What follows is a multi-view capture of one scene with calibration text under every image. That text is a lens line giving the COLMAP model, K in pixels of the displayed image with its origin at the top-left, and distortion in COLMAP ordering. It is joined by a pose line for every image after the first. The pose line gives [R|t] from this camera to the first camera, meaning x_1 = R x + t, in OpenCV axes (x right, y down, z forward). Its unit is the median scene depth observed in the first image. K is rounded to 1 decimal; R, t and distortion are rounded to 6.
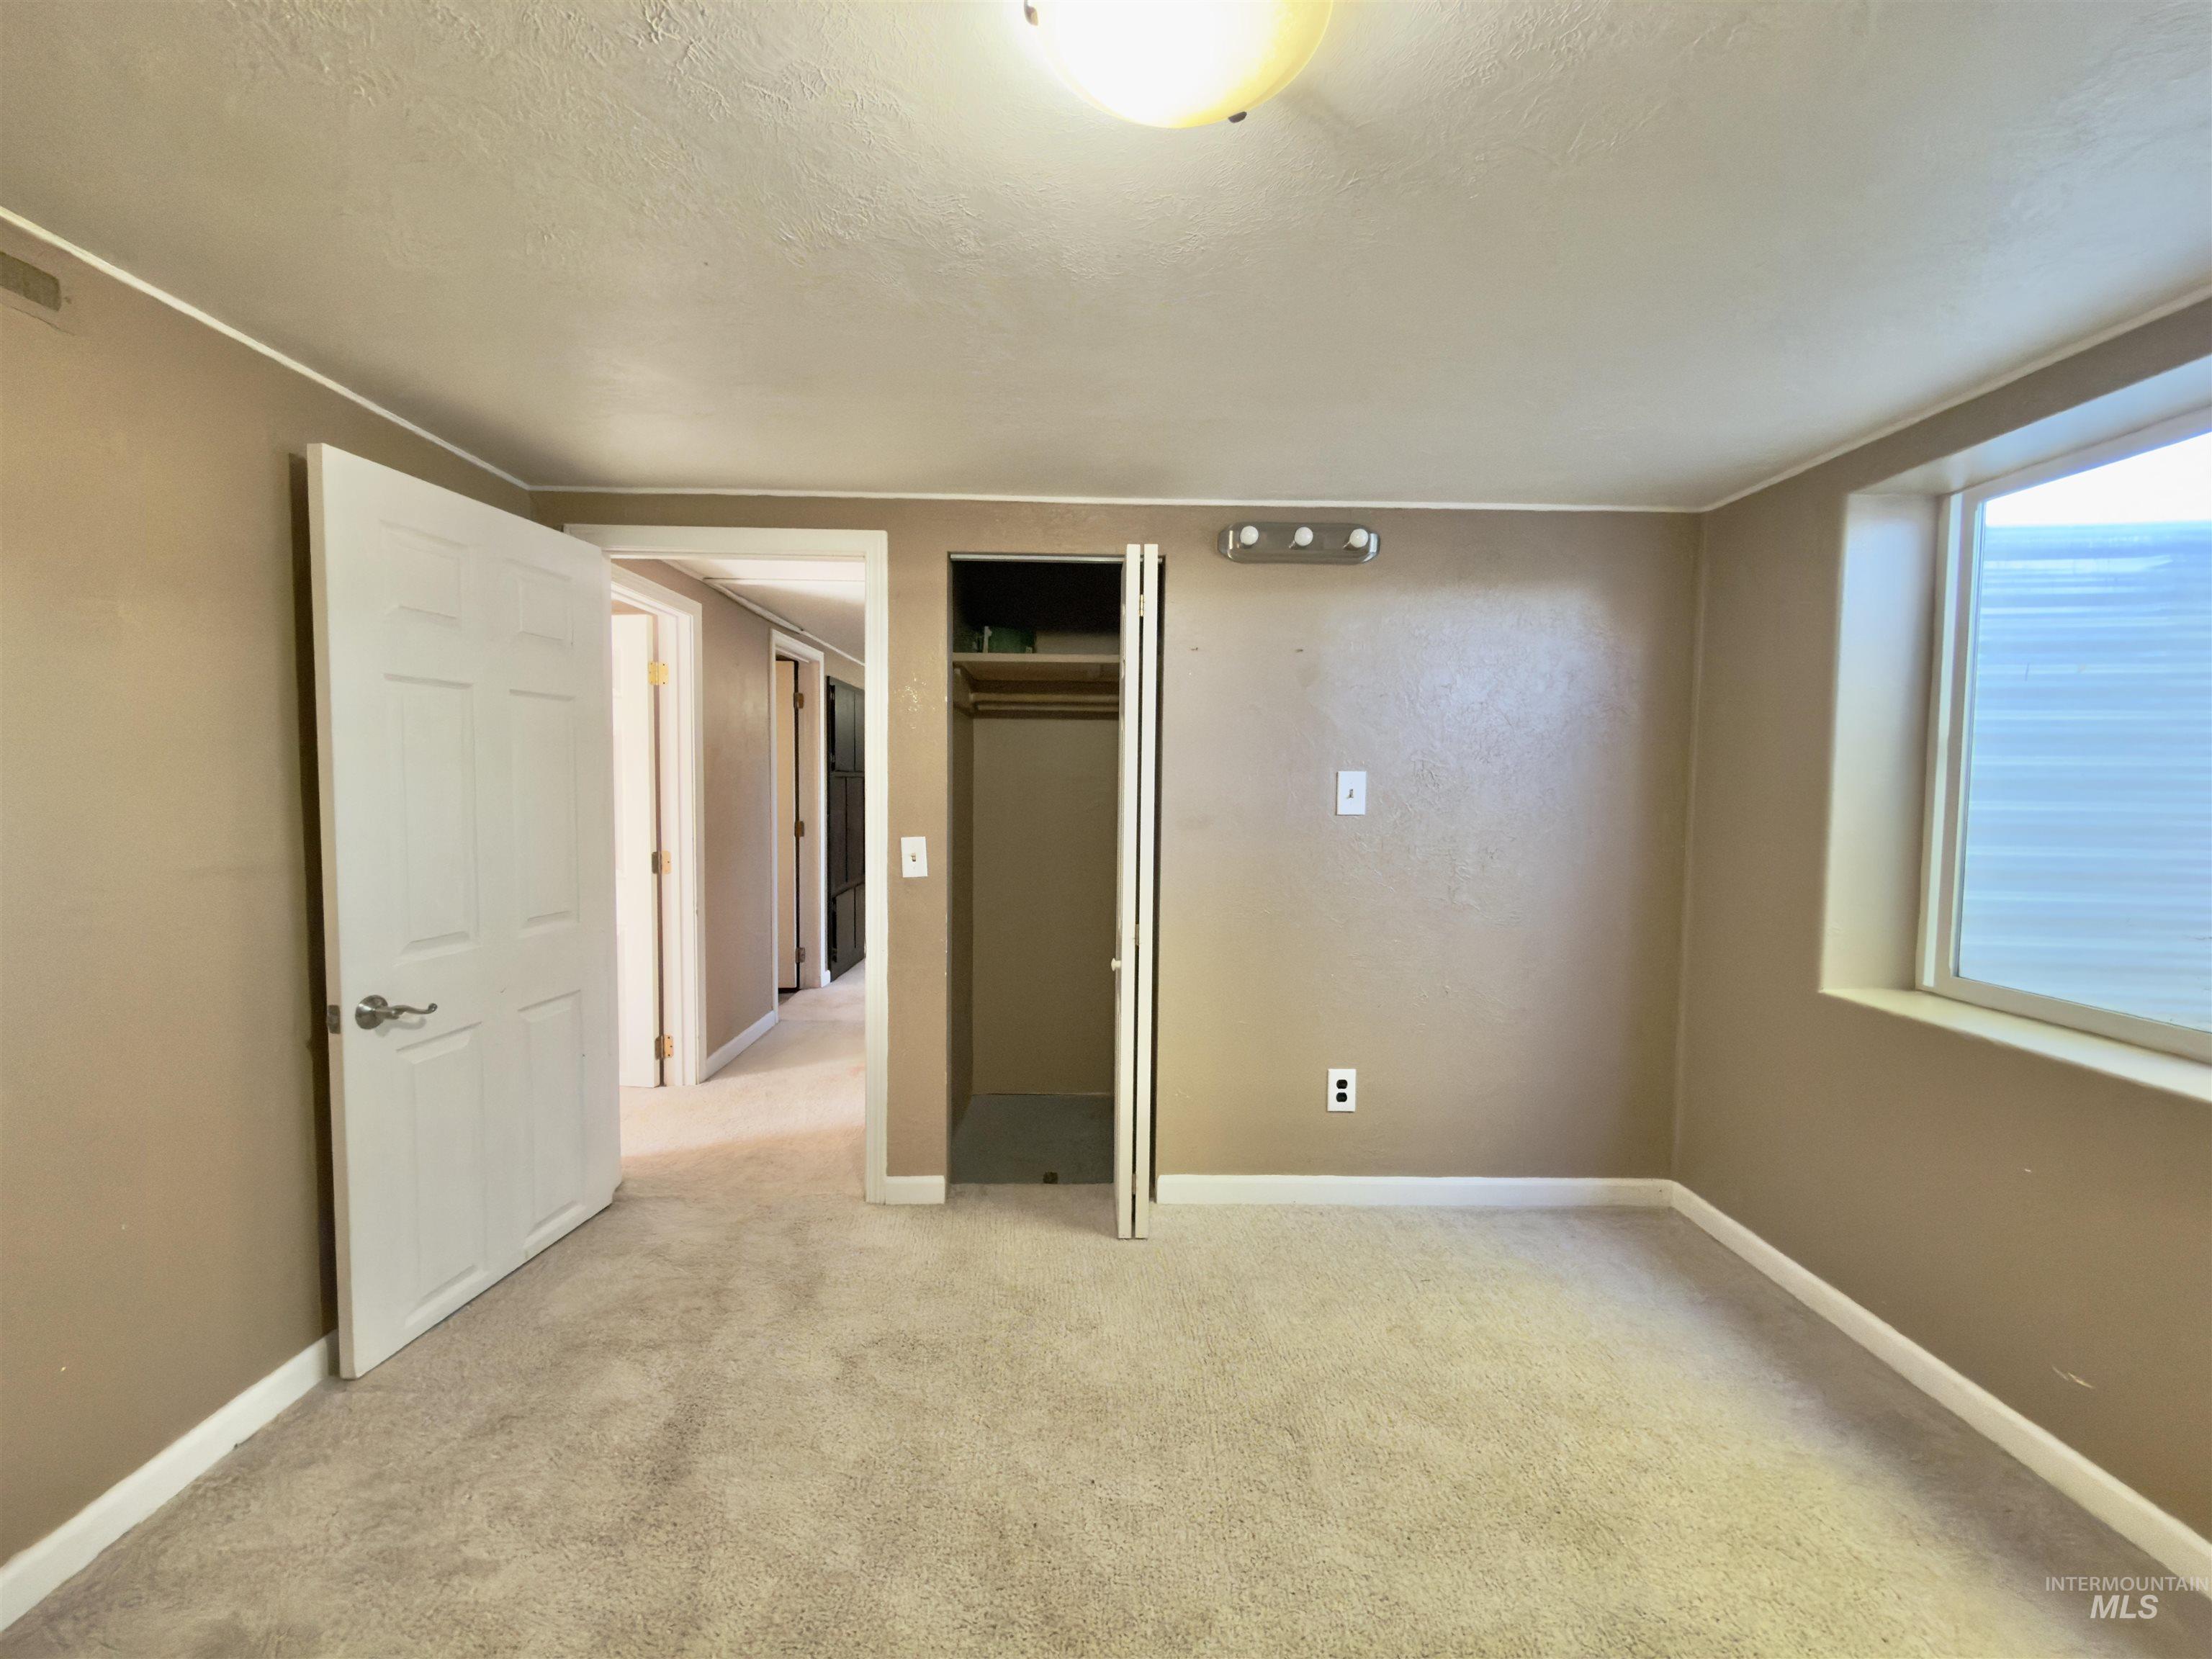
lens RADIAL K [[882.1, 0, 1109.9], [0, 882.1, 826.3], [0, 0, 1]] dist [0.000661, -0.000058]
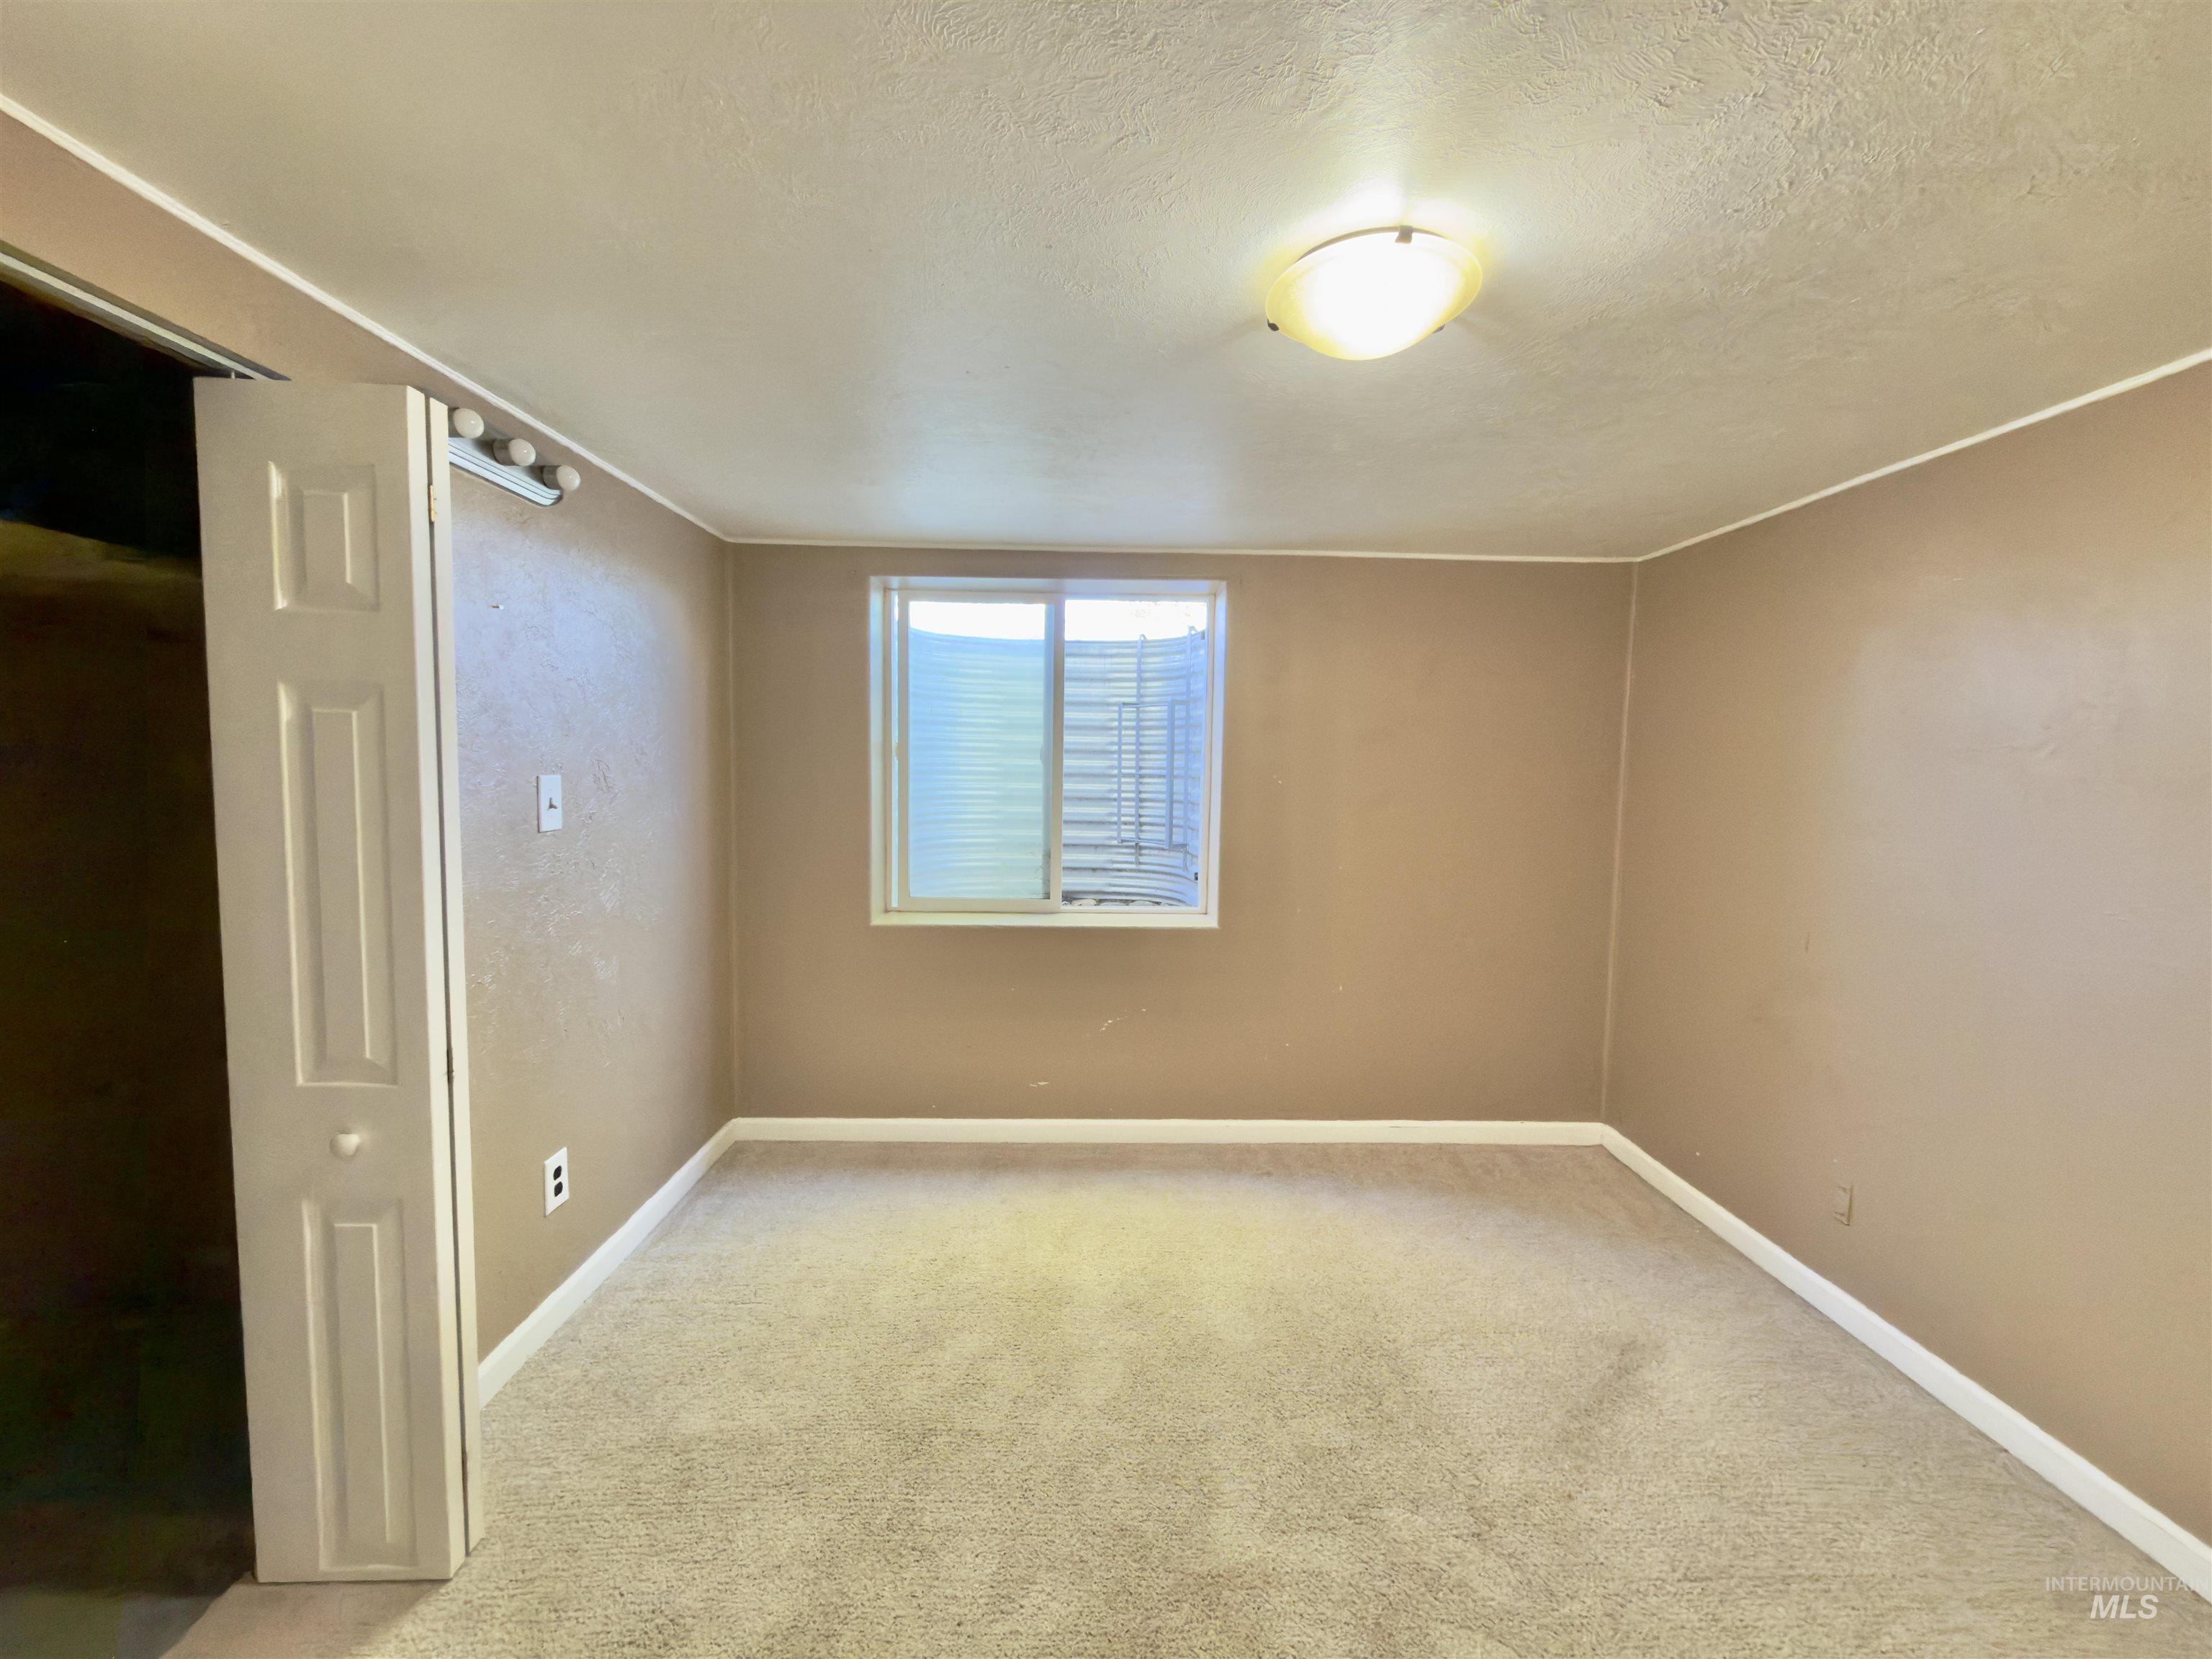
lens RADIAL K [[882.1, 0, 1109.9], [0, 882.1, 826.3], [0, 0, 1]] dist [0.000661, -0.000058]
pose [[-0.001125, -0.086040, 0.996291, -0.560265], [0.032997, 0.995746, 0.086031, -0.075174], [-0.999455, 0.032971, 0.001719, 0.563862]]
